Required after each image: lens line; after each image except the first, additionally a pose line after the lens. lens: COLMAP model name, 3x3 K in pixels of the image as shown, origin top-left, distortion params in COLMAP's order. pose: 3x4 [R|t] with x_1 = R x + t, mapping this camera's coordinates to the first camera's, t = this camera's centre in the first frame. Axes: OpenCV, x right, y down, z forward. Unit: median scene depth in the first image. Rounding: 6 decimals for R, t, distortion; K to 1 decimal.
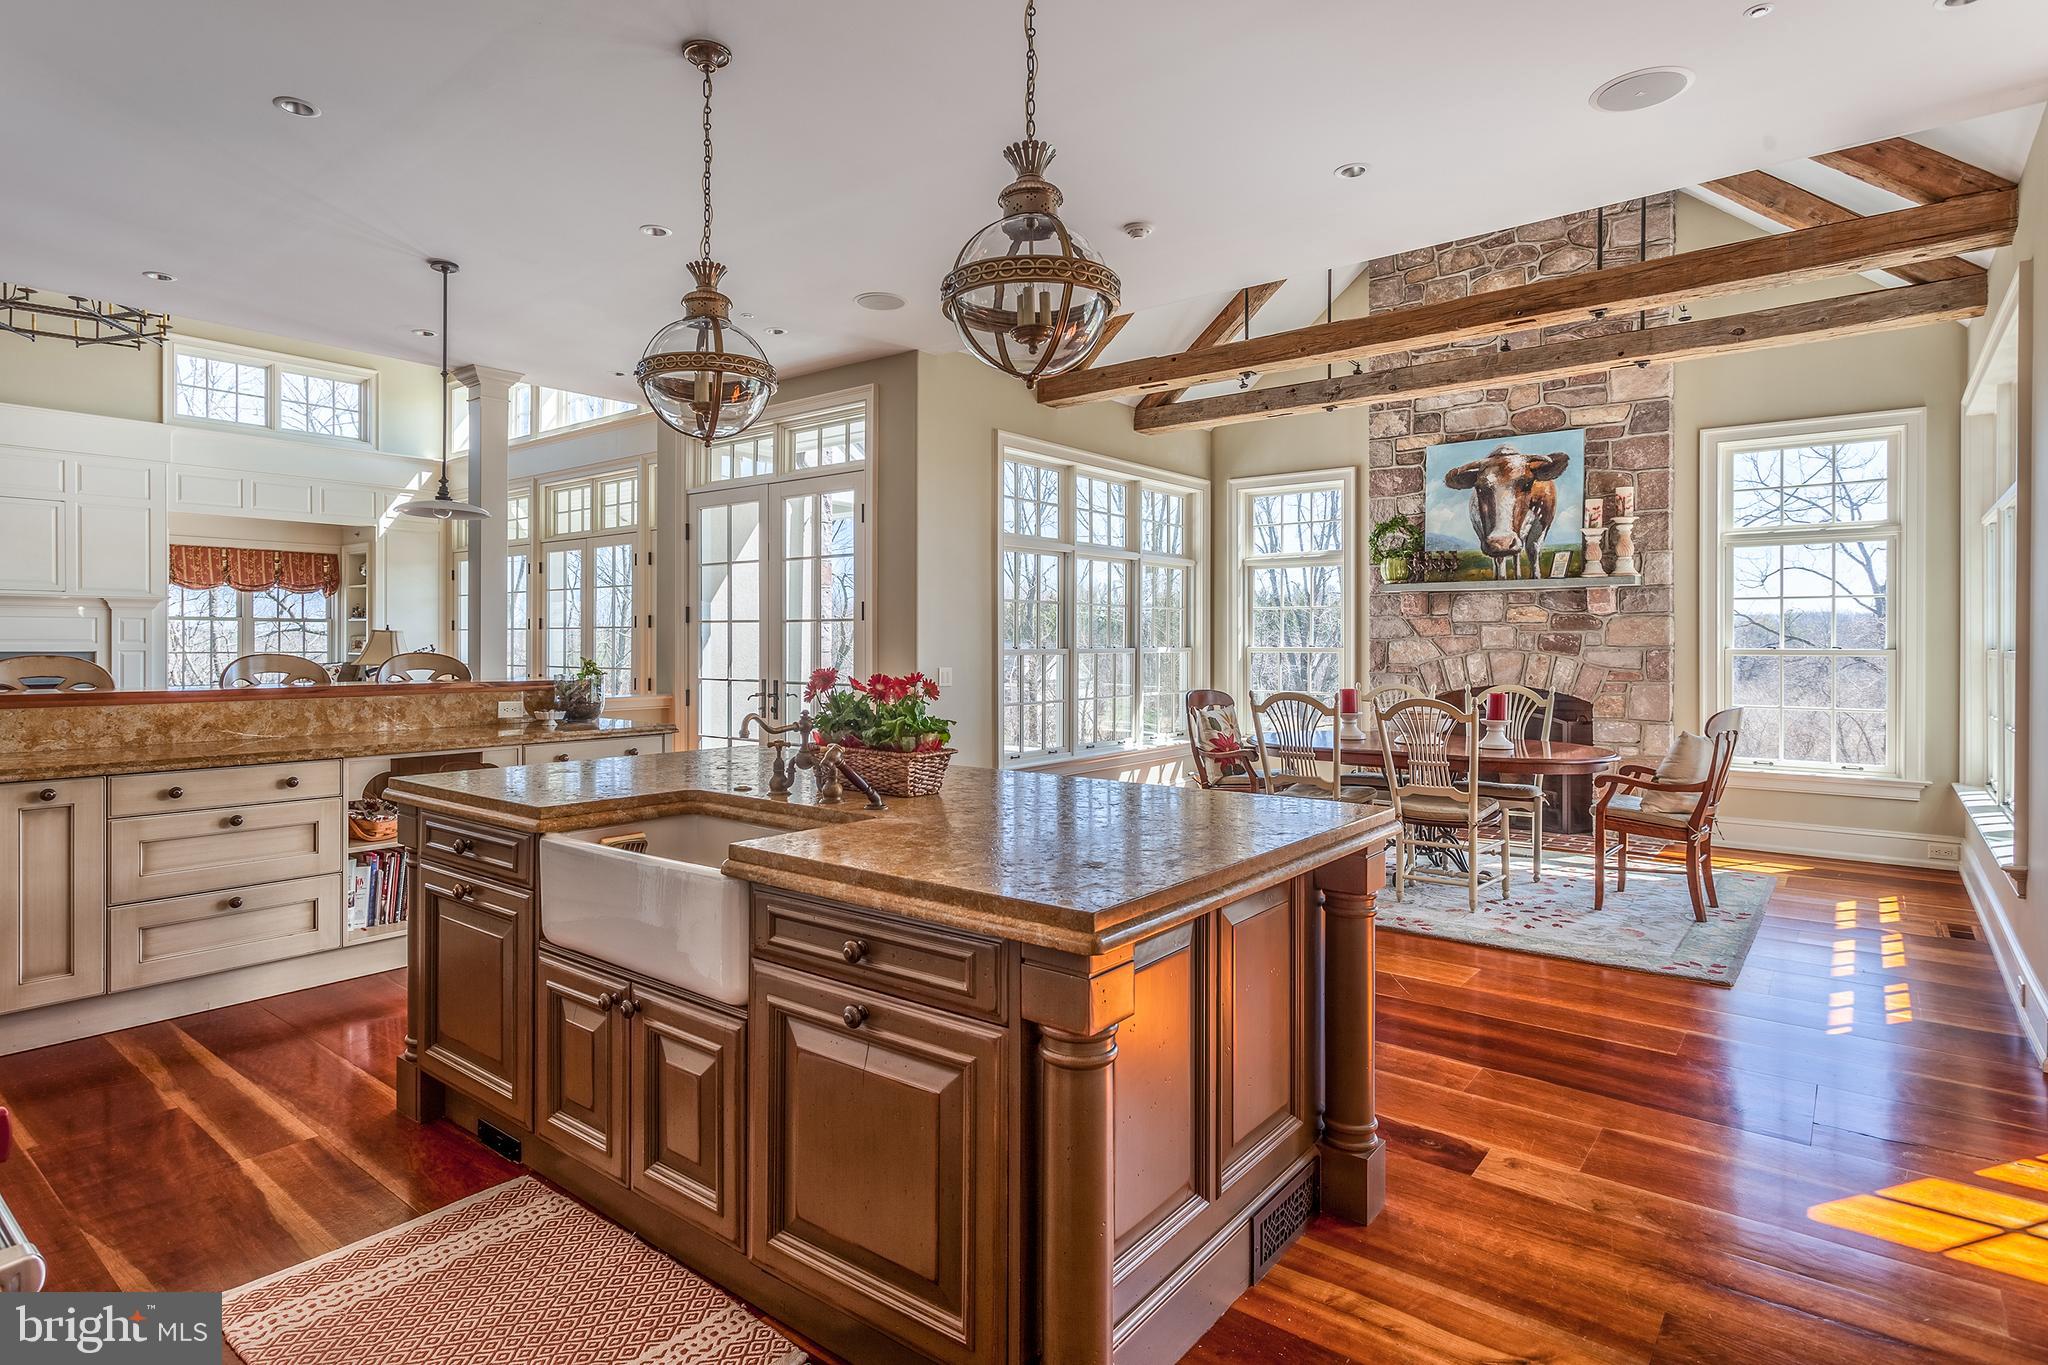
lens RADIAL K [[1073.7, 0, 1086.2], [0, 1073.7, 643.3], [0, 0, 1]] dist [0.013839, -0.000756]
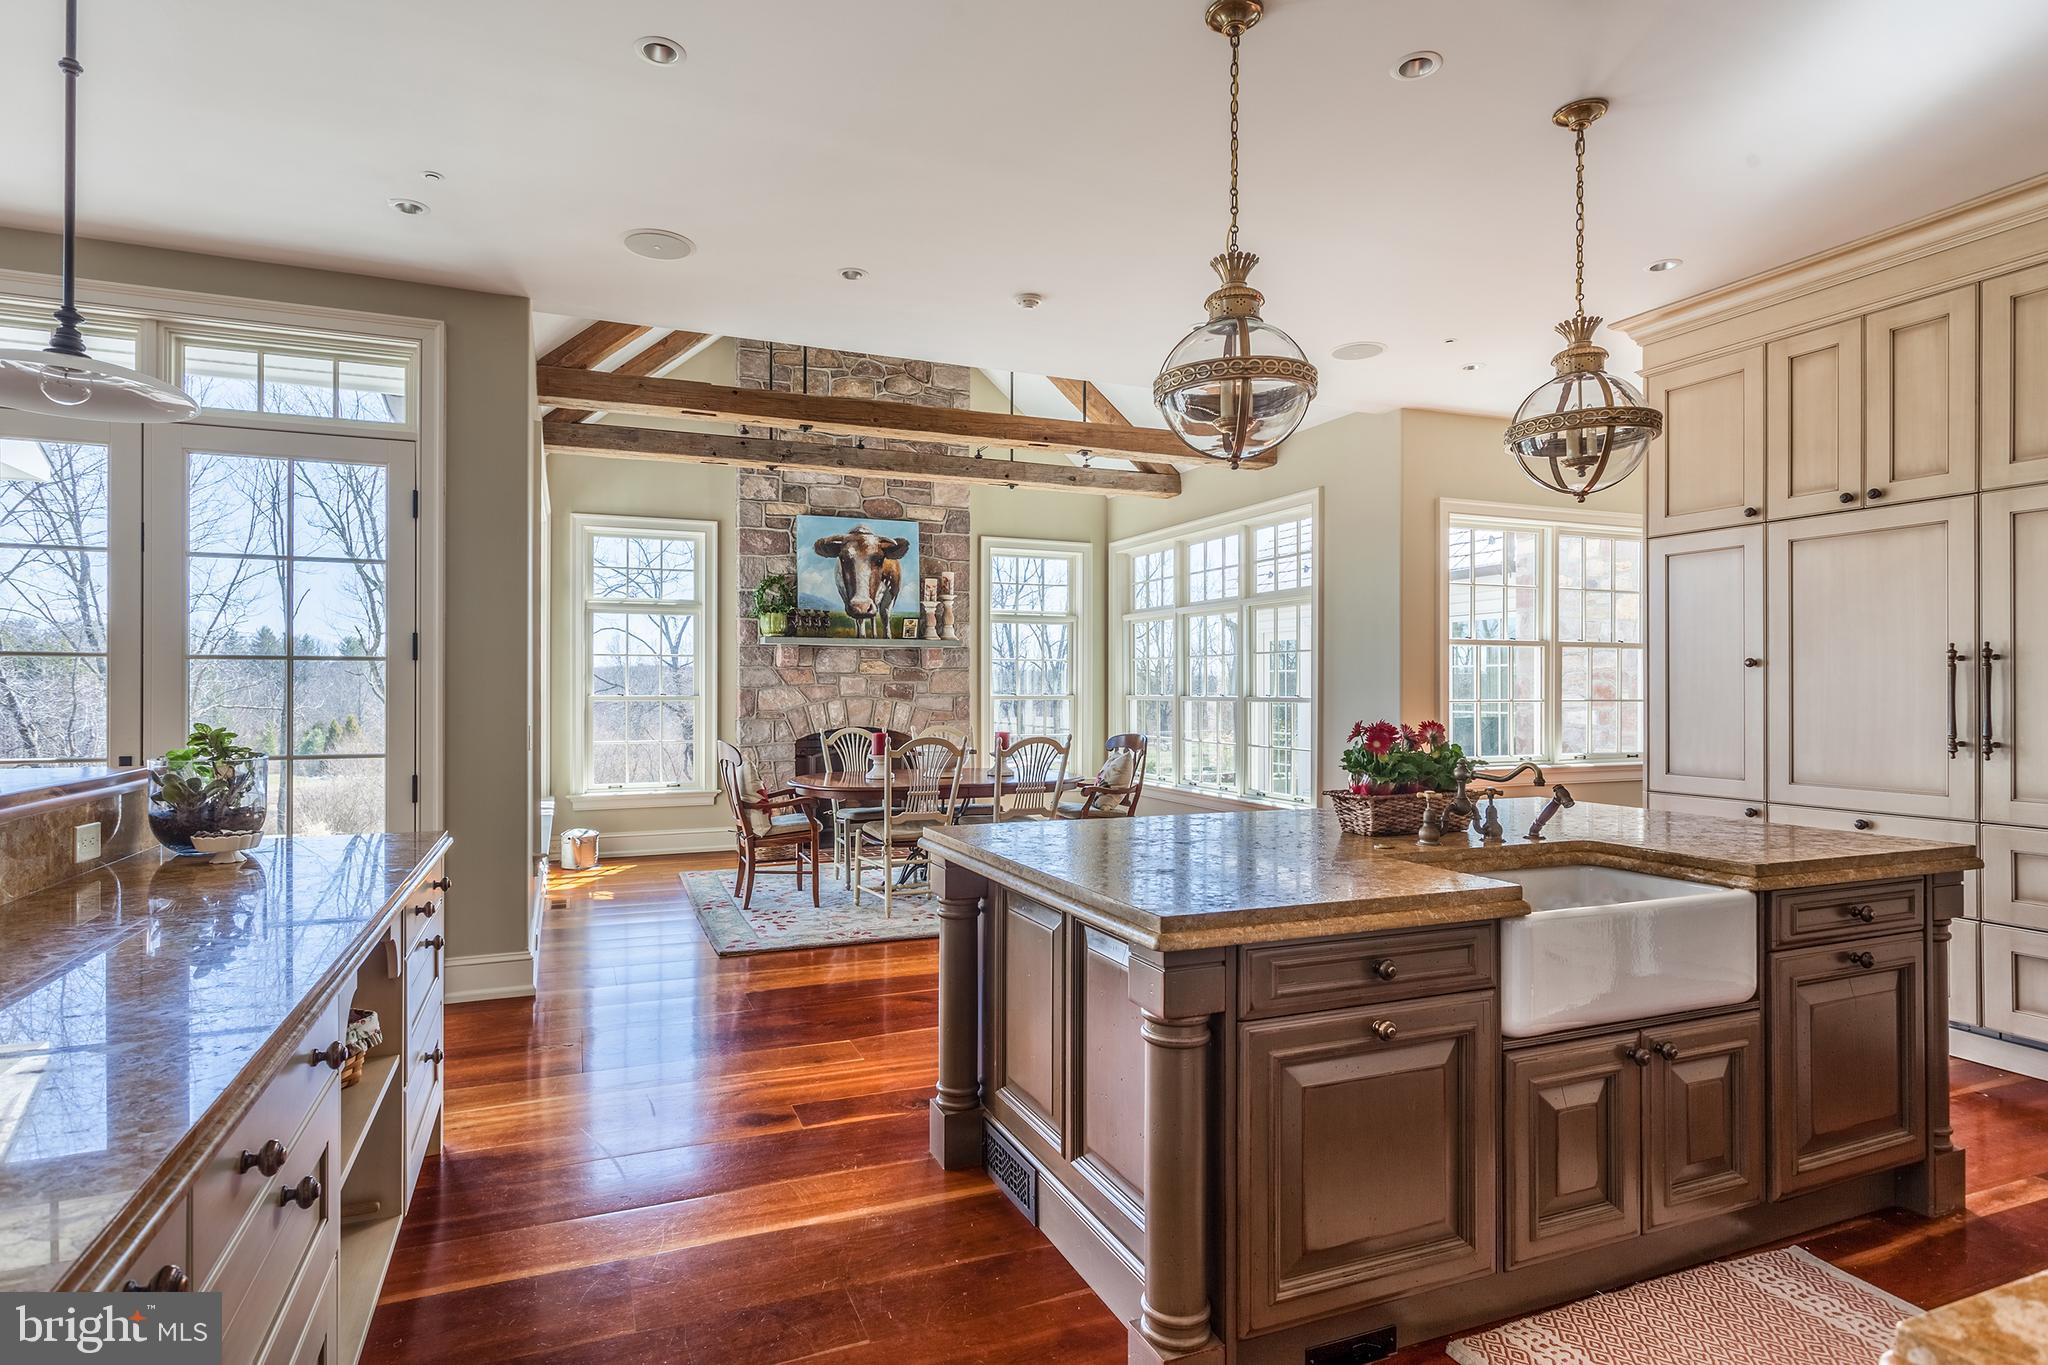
lens RADIAL K [[972.3, 0, 1017.3], [0, 972.3, 671.2], [0, 0, 1]] dist [0.005486, 0.003328]
pose [[0.541722, 0.016622, 0.840393, -0.429318], [0.000071, 0.999804, -0.019821, -0.001198], [-0.840558, 0.010797, 0.541614, 0.280144]]
